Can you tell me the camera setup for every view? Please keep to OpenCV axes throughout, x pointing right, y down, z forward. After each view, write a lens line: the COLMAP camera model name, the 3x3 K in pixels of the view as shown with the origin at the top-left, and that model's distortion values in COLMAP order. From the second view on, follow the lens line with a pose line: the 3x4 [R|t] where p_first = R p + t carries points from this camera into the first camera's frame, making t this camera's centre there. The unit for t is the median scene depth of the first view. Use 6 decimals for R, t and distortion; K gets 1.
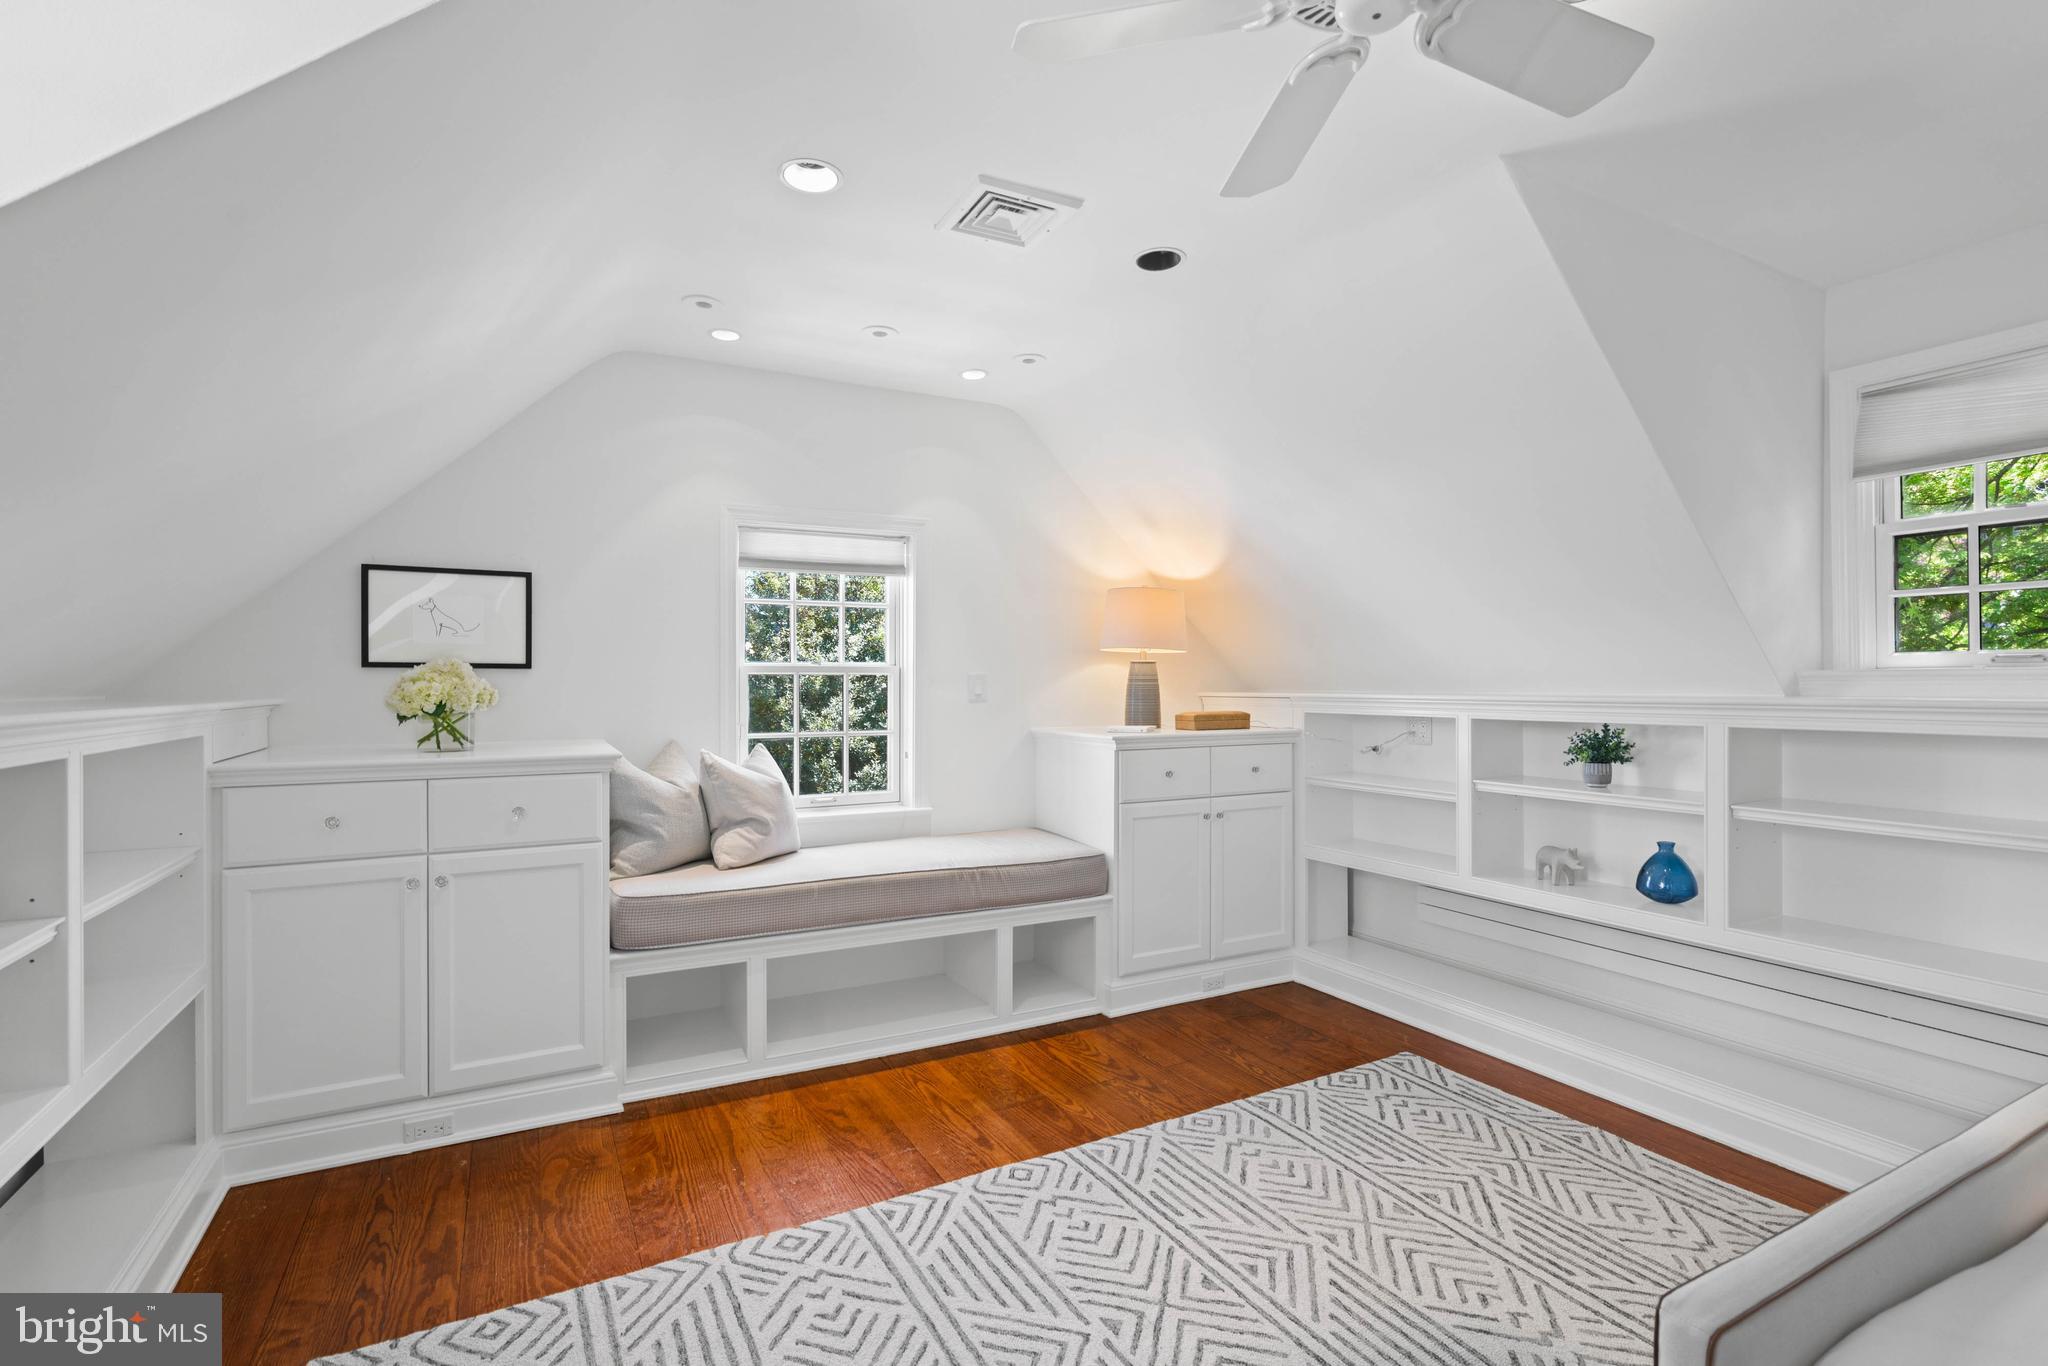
lens RADIAL K [[928.8, 0, 1016.5], [0, 928.8, 678.3], [0, 0, 1]] dist [-0.015185, 0.007783]
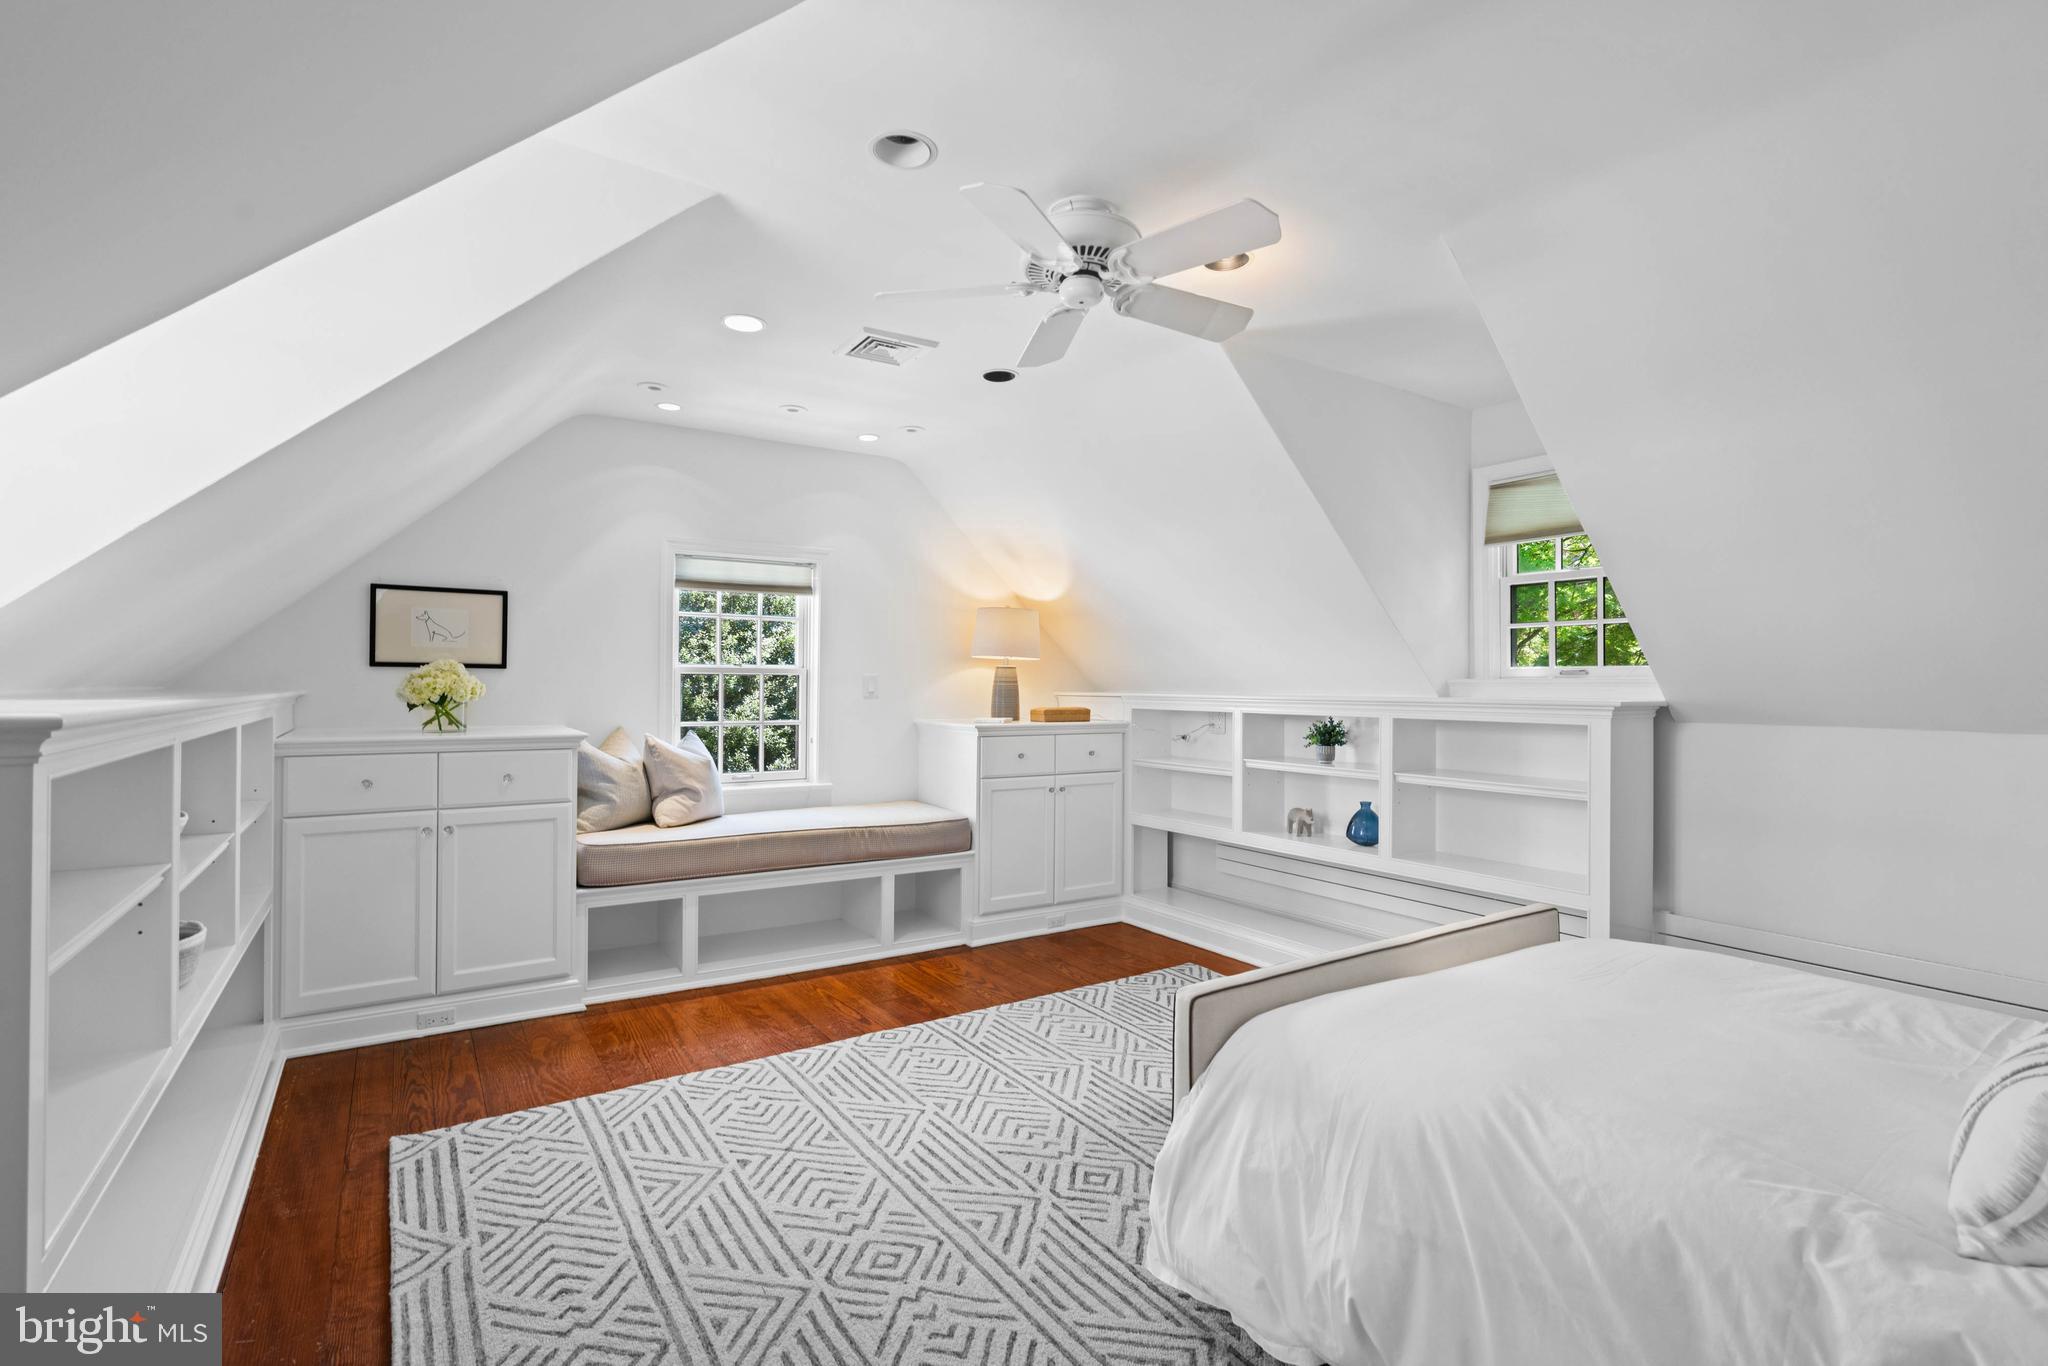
lens RADIAL K [[928.8, 0, 1016.5], [0, 928.8, 678.3], [0, 0, 1]] dist [-0.015185, 0.007783]
pose [[0.995798, 0.009290, 0.091100, 0.051195], [-0.009134, 0.999956, -0.002132, -0.000310], [-0.091116, 0.001291, 0.995839, -0.328772]]
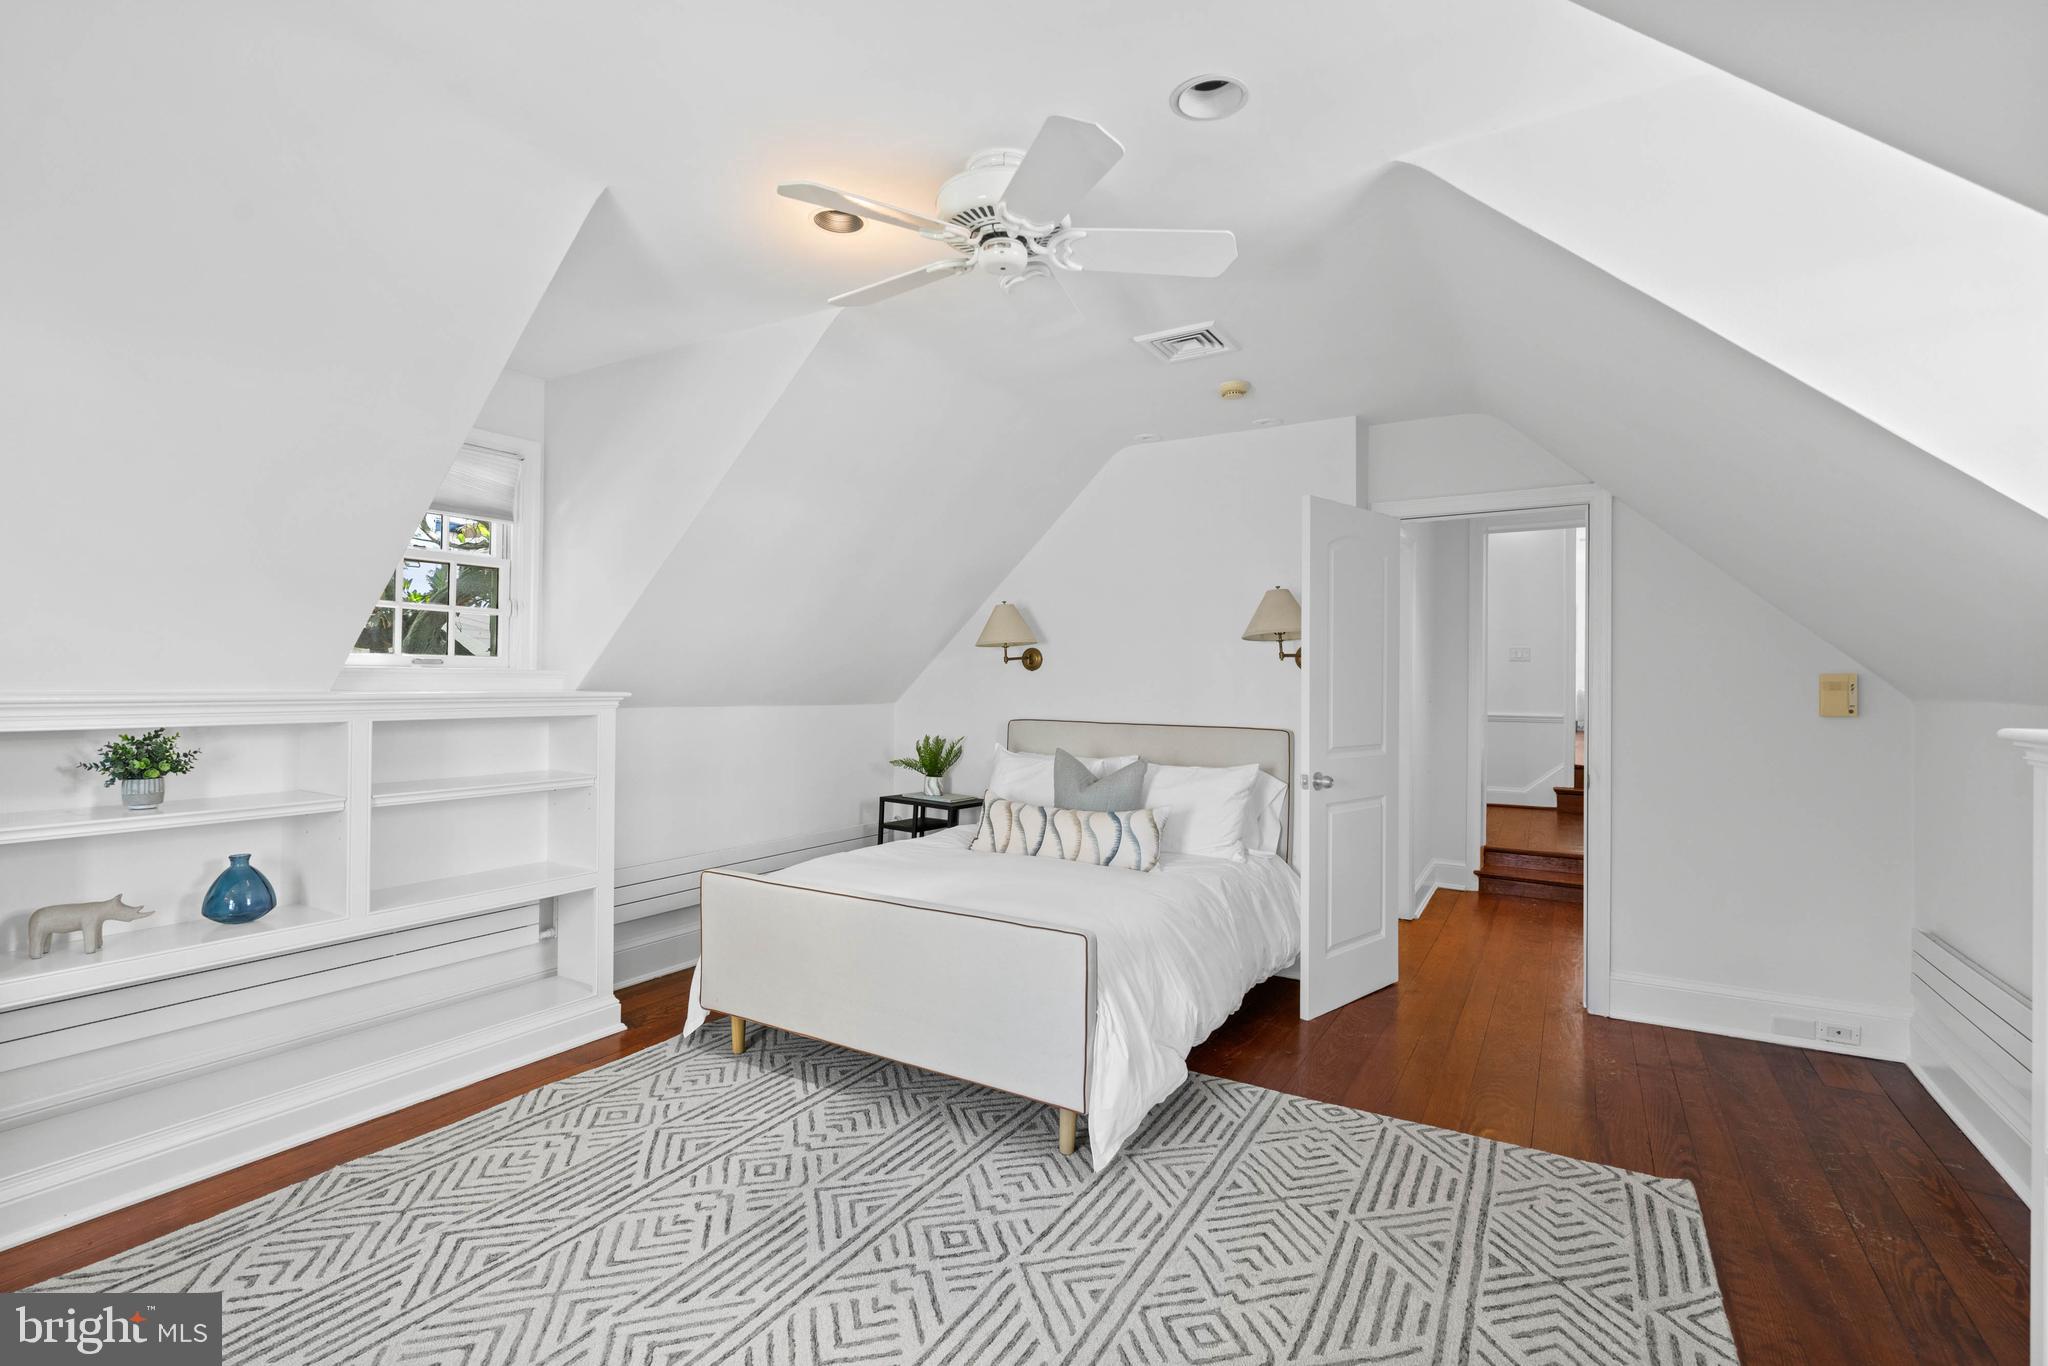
lens RADIAL K [[928.8, 0, 1016.5], [0, 928.8, 678.3], [0, 0, 1]] dist [-0.015185, 0.007783]
pose [[-0.512874, 0.001275, 0.858463, -0.446076], [-0.016737, 0.999794, -0.011484, 0.003037], [-0.858301, -0.020258, -0.512747, 0.803357]]
